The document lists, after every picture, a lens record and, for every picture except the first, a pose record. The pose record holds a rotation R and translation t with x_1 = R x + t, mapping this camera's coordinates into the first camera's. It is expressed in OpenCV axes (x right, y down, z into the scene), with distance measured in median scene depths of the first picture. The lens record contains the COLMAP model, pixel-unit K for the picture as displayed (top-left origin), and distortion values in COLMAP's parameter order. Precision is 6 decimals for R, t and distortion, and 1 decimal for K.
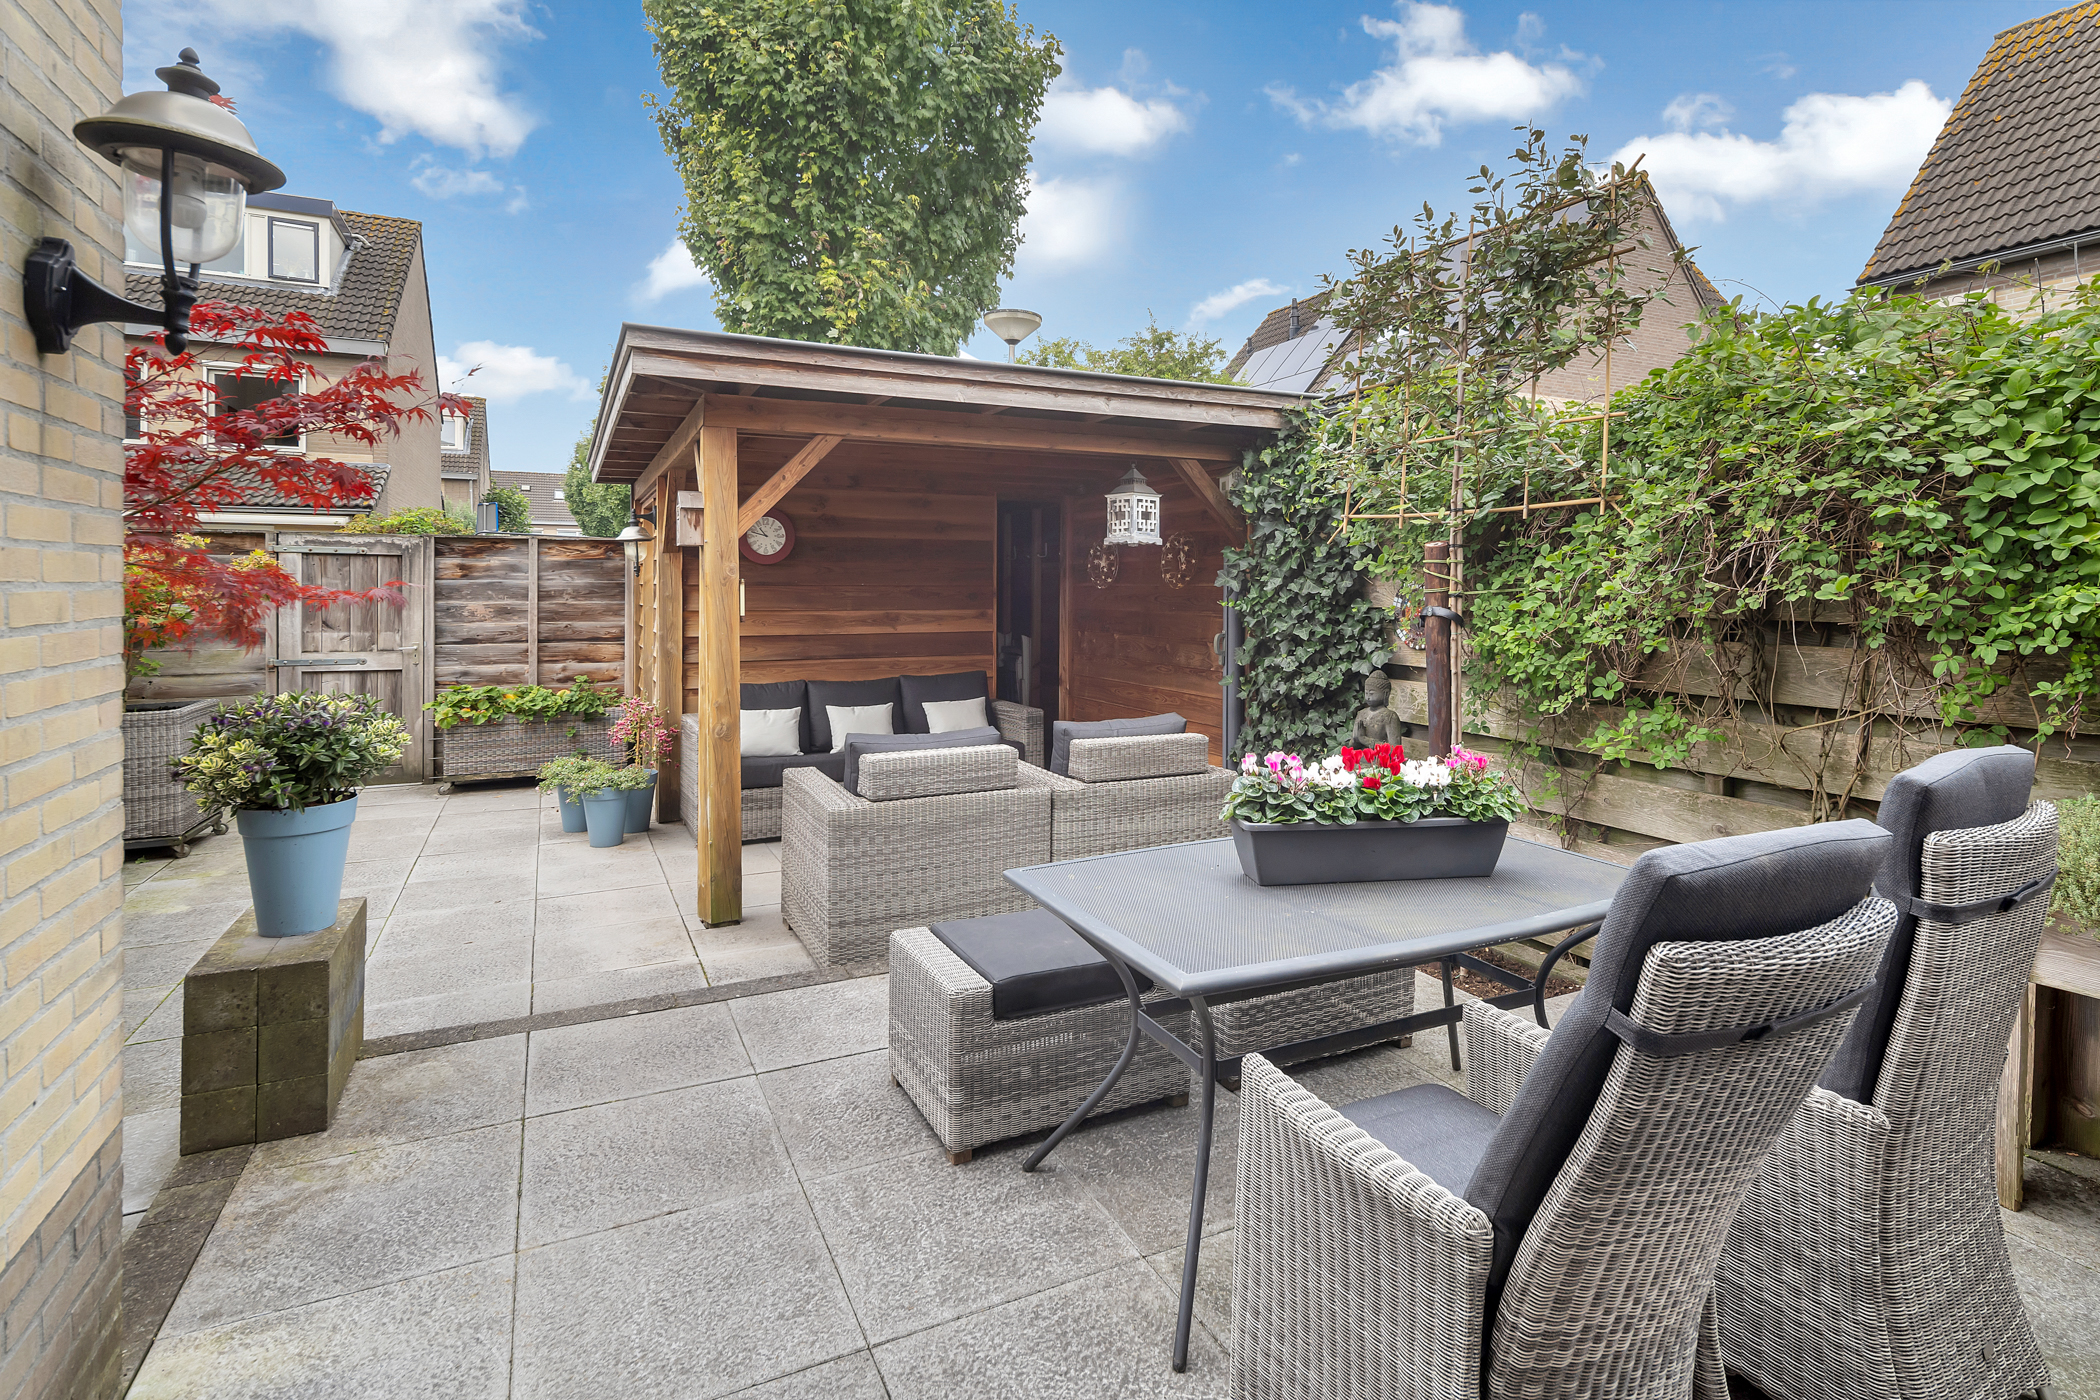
lens RADIAL K [[1020.7, 0, 1048.5], [0, 1020.7, 598.7], [0, 0, 1]] dist [0.005838, 0.000979]
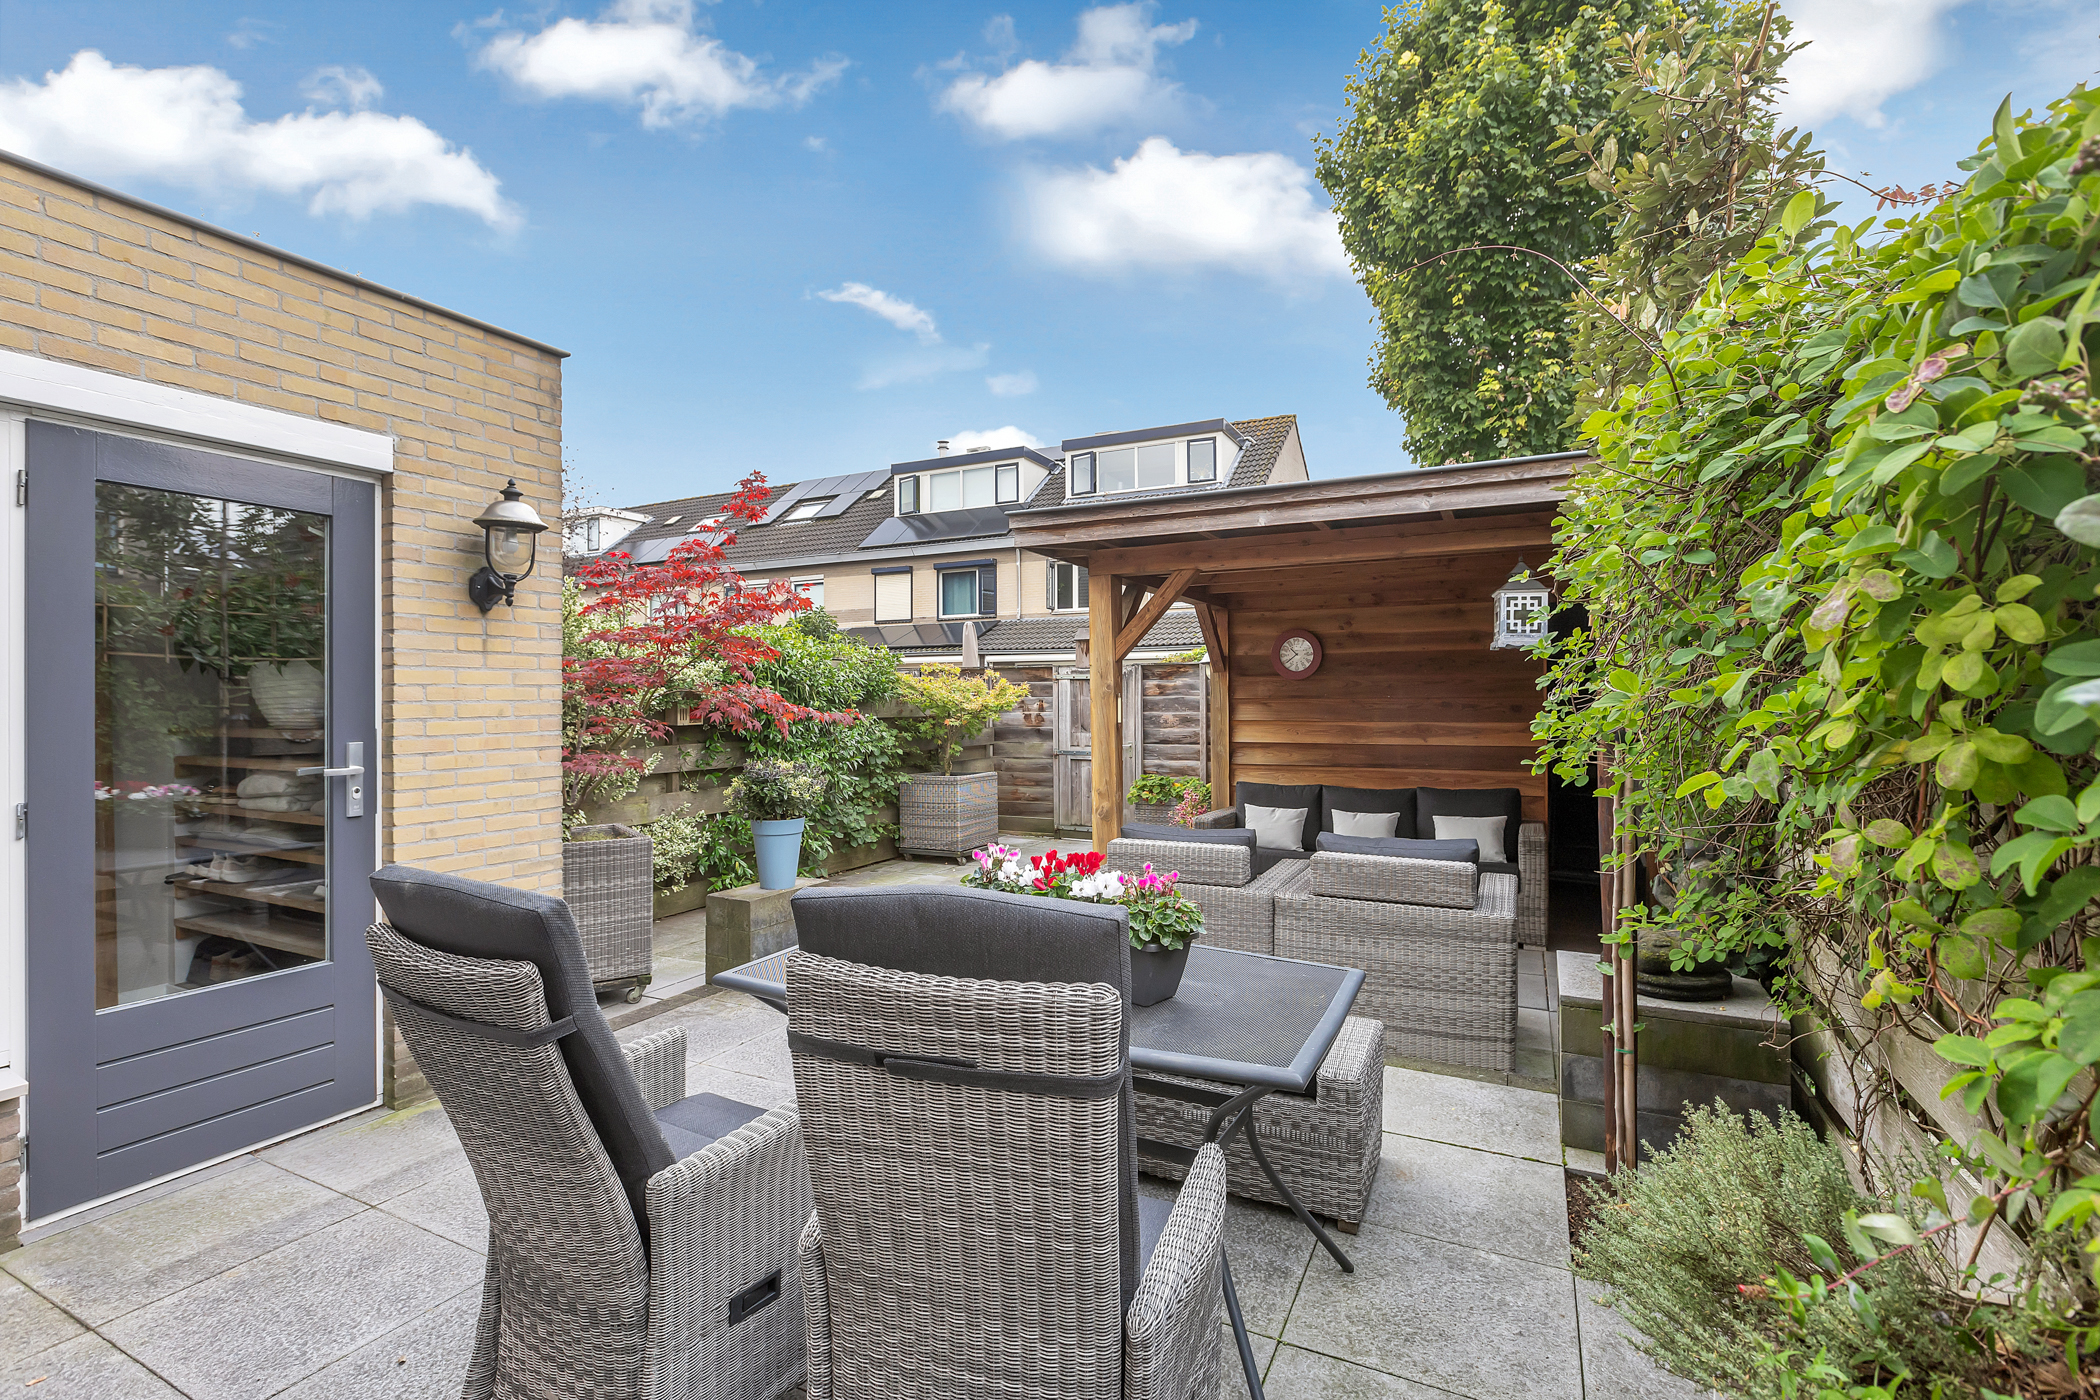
lens RADIAL K [[949.3, 0, 1050.0], [0, 949.3, 700.0], [0, 0, 1]] dist [0.002113, 0.000232]
pose [[0.606959, -0.007188, -0.794701, 0.364133], [-0.003324, 0.999927, -0.011583, 0.001487], [0.794726, 0.009672, 0.606891, 0.138206]]
